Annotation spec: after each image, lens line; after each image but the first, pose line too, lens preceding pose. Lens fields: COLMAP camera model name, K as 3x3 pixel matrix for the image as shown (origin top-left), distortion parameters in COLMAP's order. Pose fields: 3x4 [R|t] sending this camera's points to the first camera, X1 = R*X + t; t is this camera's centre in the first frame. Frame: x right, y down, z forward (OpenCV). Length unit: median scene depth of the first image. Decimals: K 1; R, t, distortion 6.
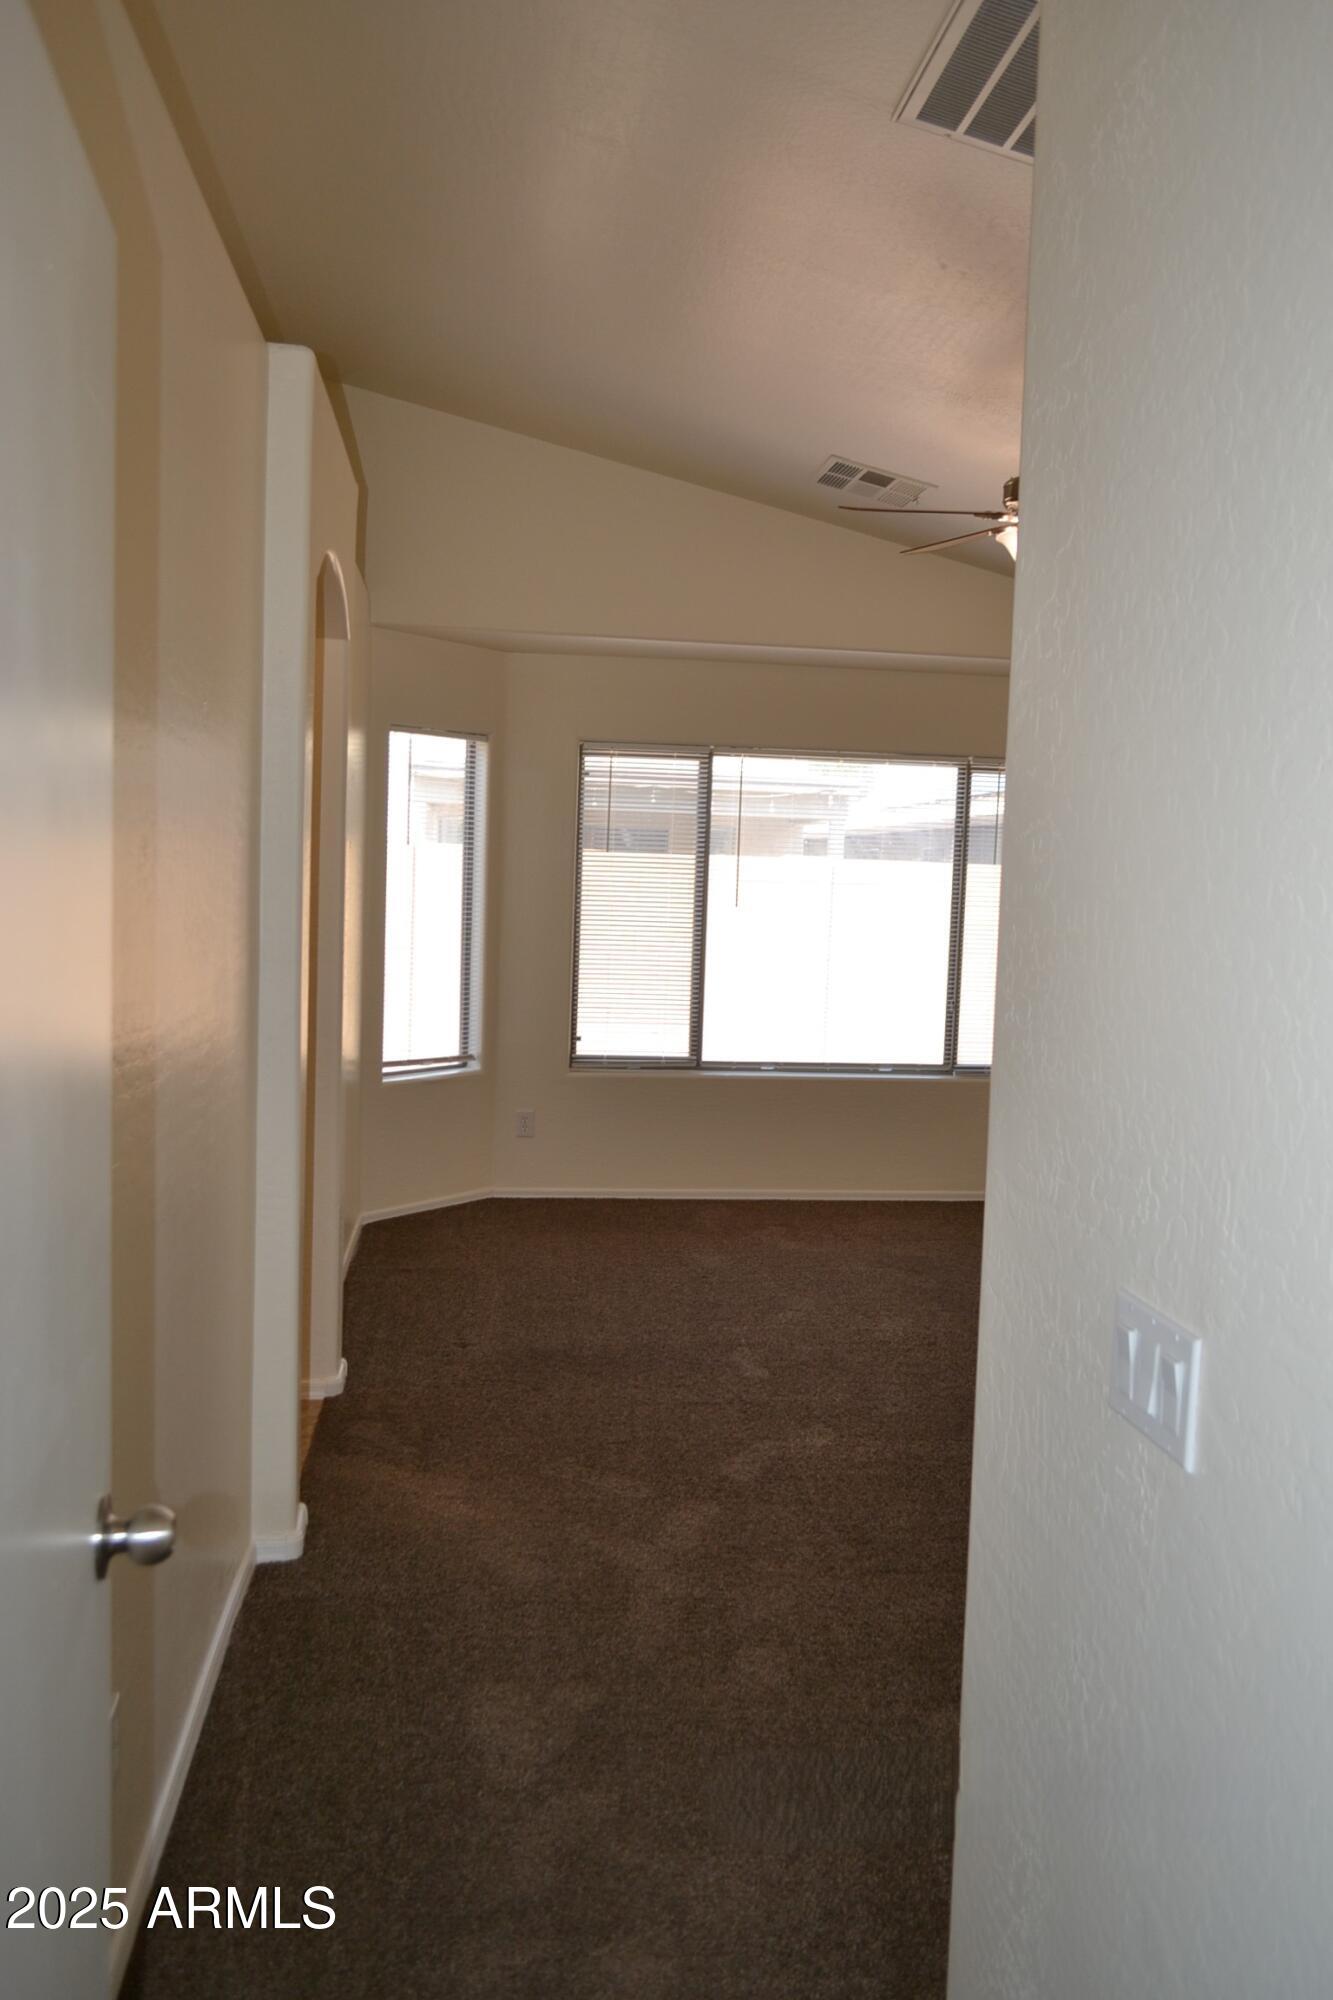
lens RADIAL K [[1586.7, 0, 666.5], [0, 1586.7, 1000.0], [0, 0, 1]] dist [-0.002496, -0.000809]
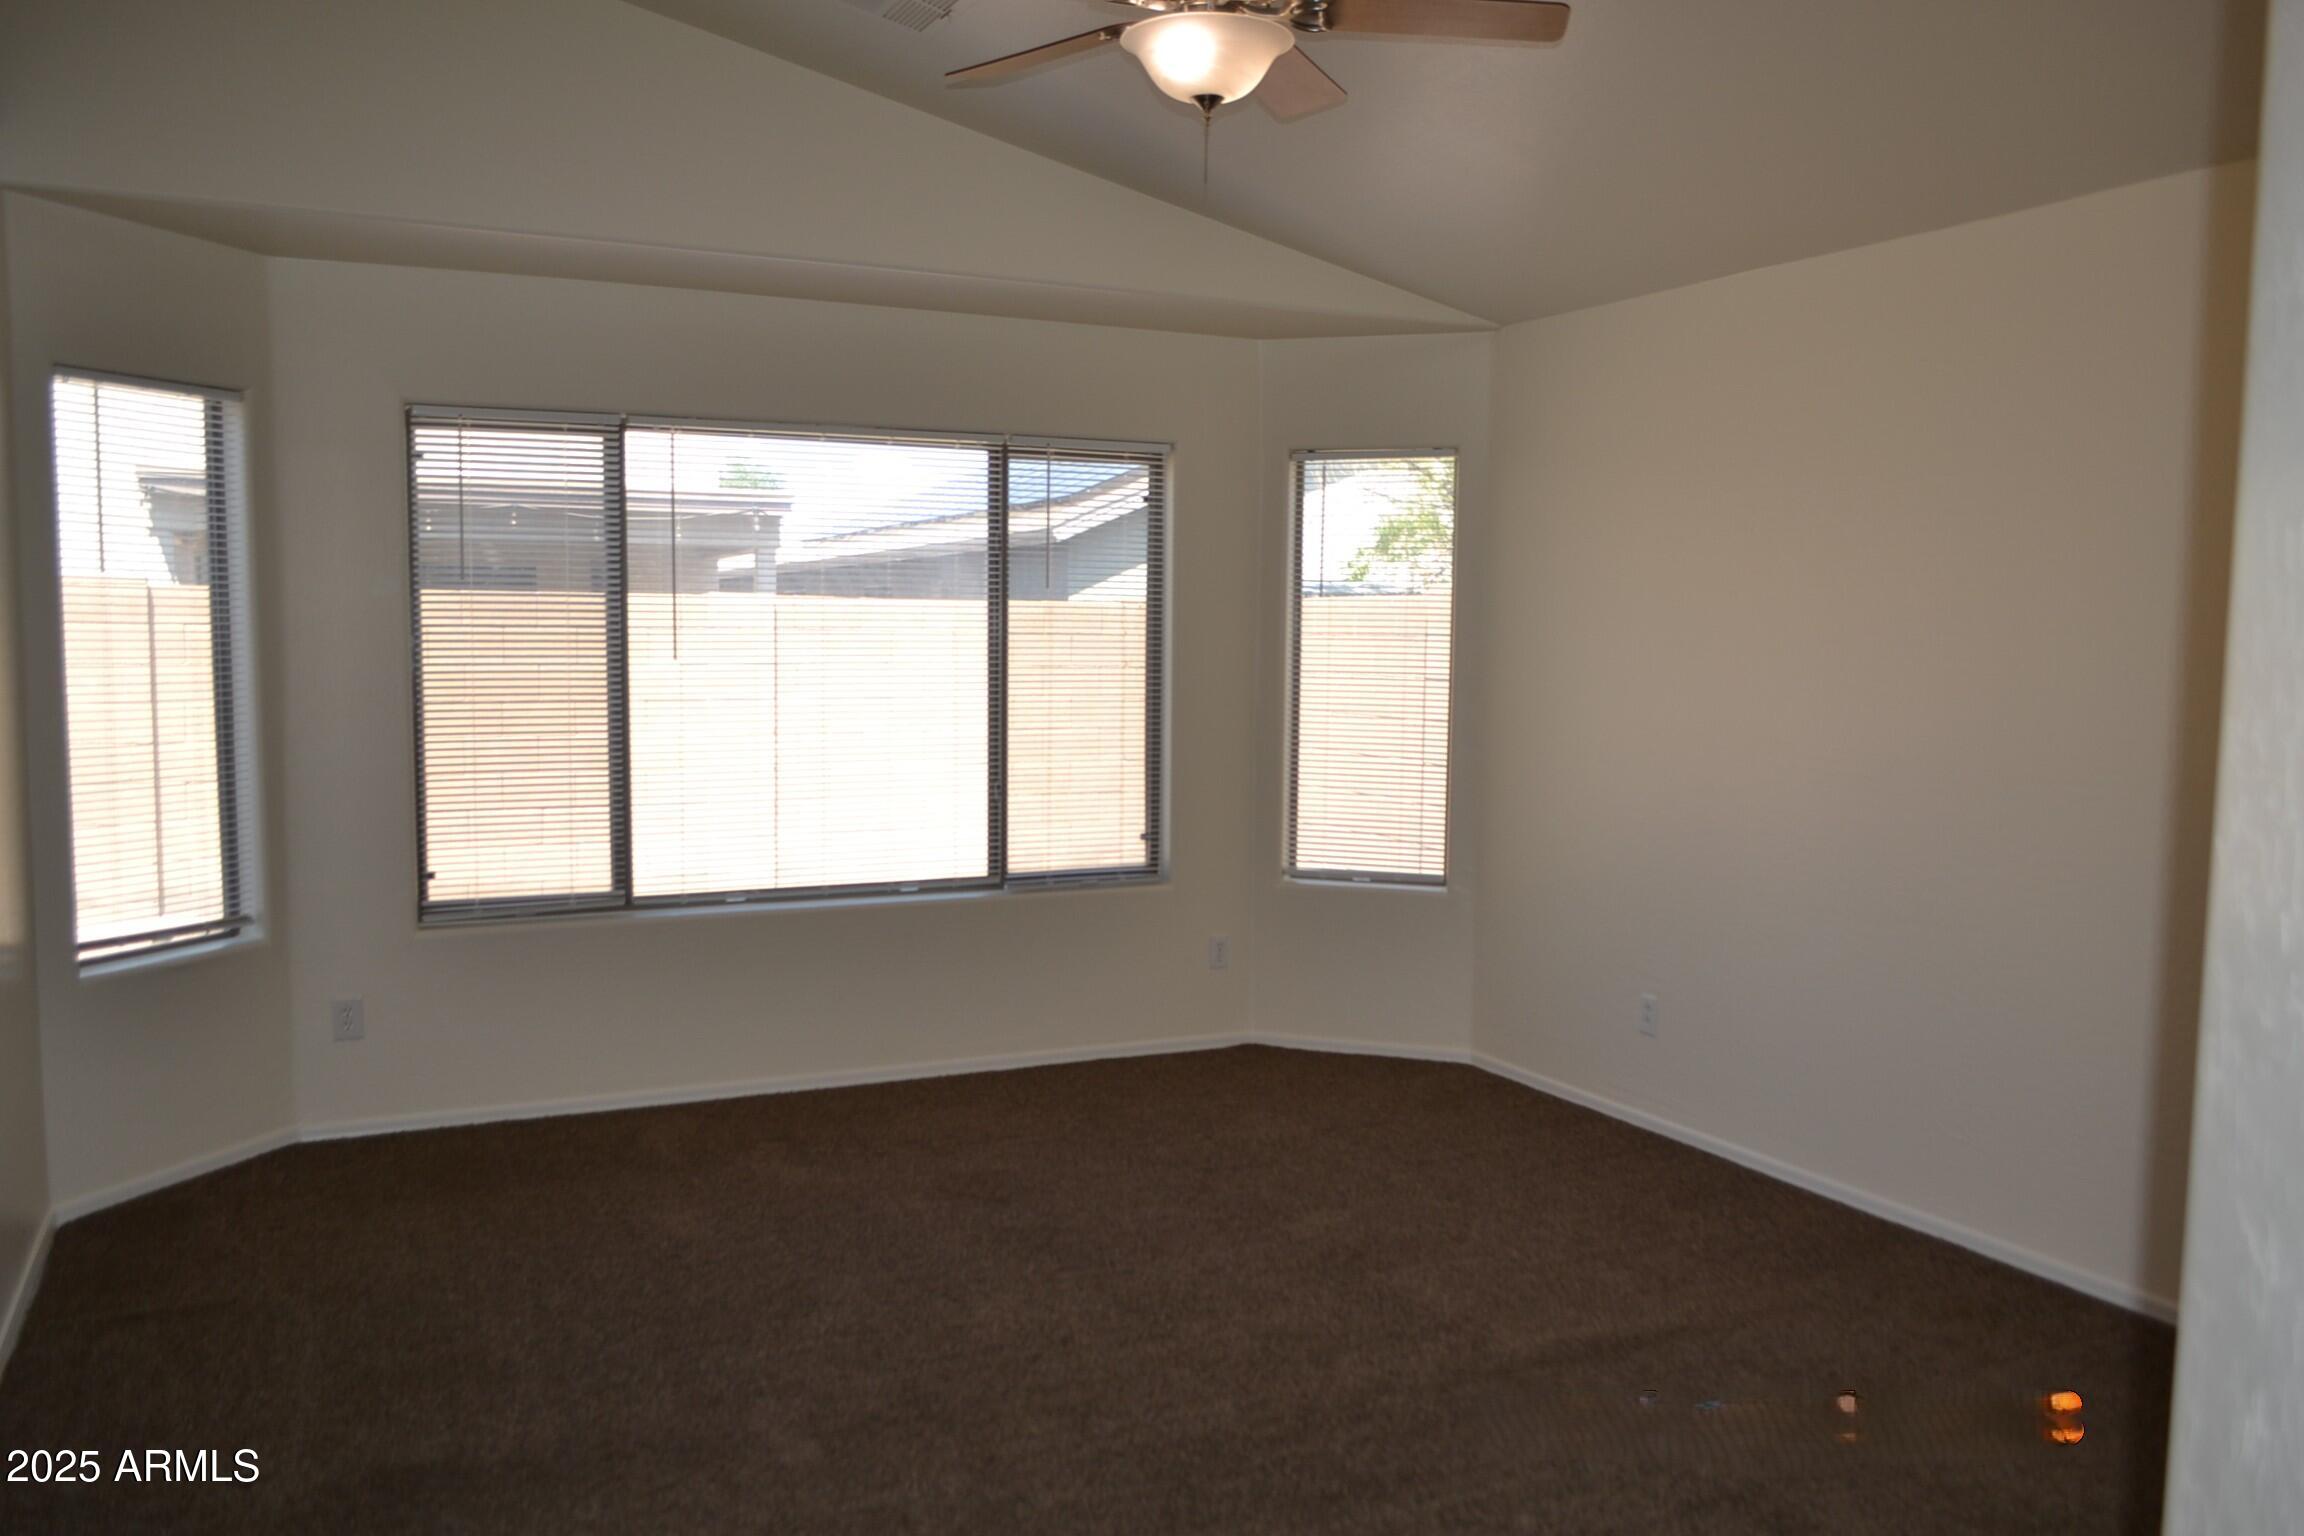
lens RADIAL K [[1749.6, 0, 1290.1], [0, 1749.6, 770.1], [0, 0, 1]] dist [-0.037454, -0.009125]
pose [[0.915398, -0.047218, 0.399771, -0.015700], [0.043417, 0.998885, 0.018566, -0.017573], [-0.400201, 0.000362, 0.916427, 0.220062]]
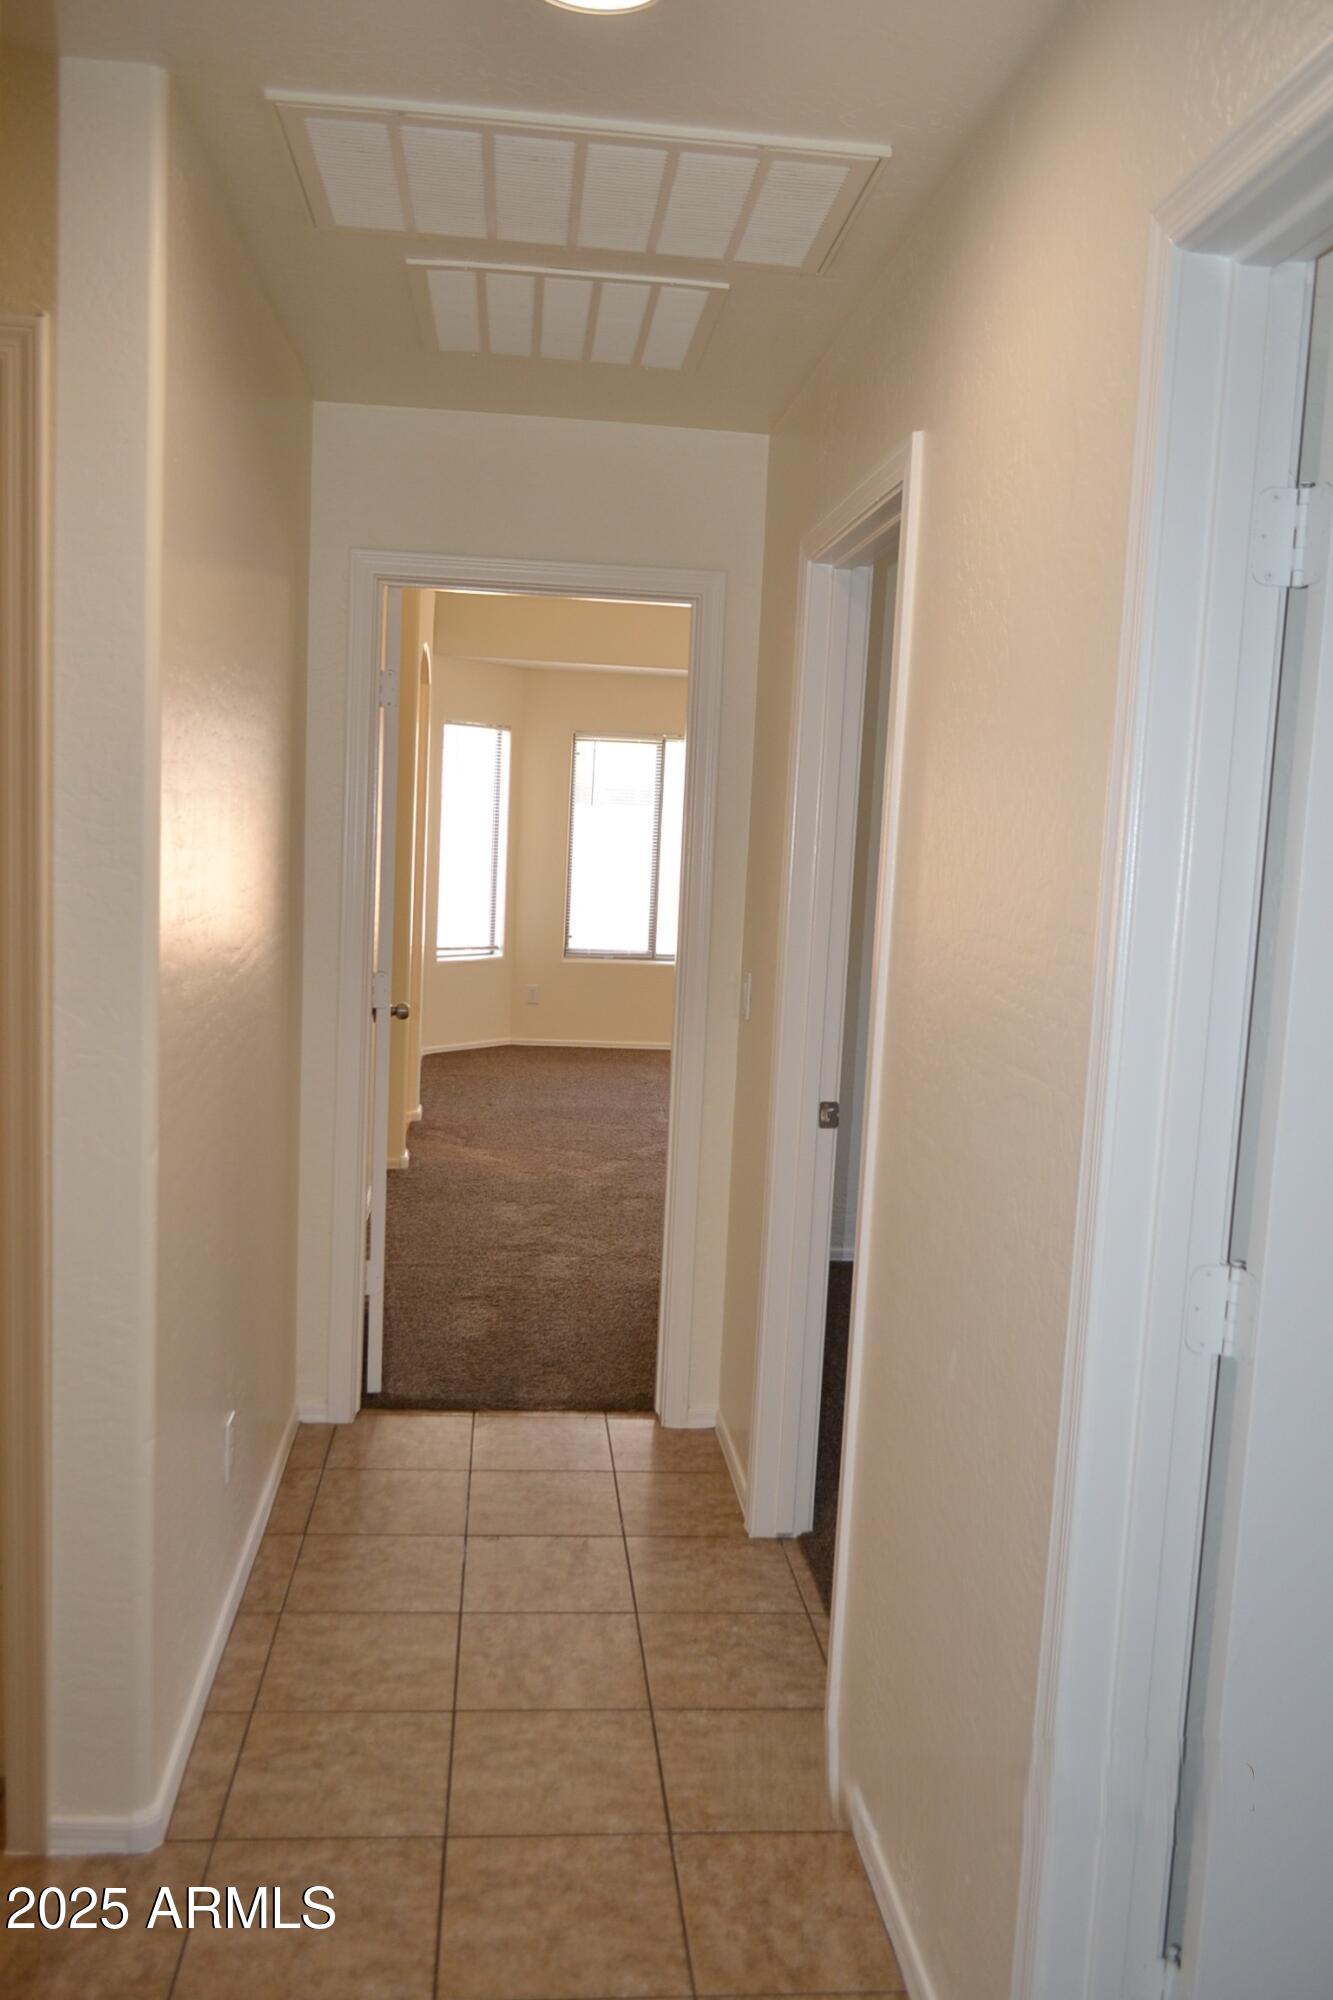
lens RADIAL K [[1586.7, 0, 666.5], [0, 1586.7, 1000.0], [0, 0, 1]] dist [-0.002496, -0.000809]
pose [[0.999796, 0.015109, -0.013437, 0.054928], [-0.014737, 0.999517, 0.027368, 0.042760], [0.013844, -0.027165, 0.999535, -0.467090]]
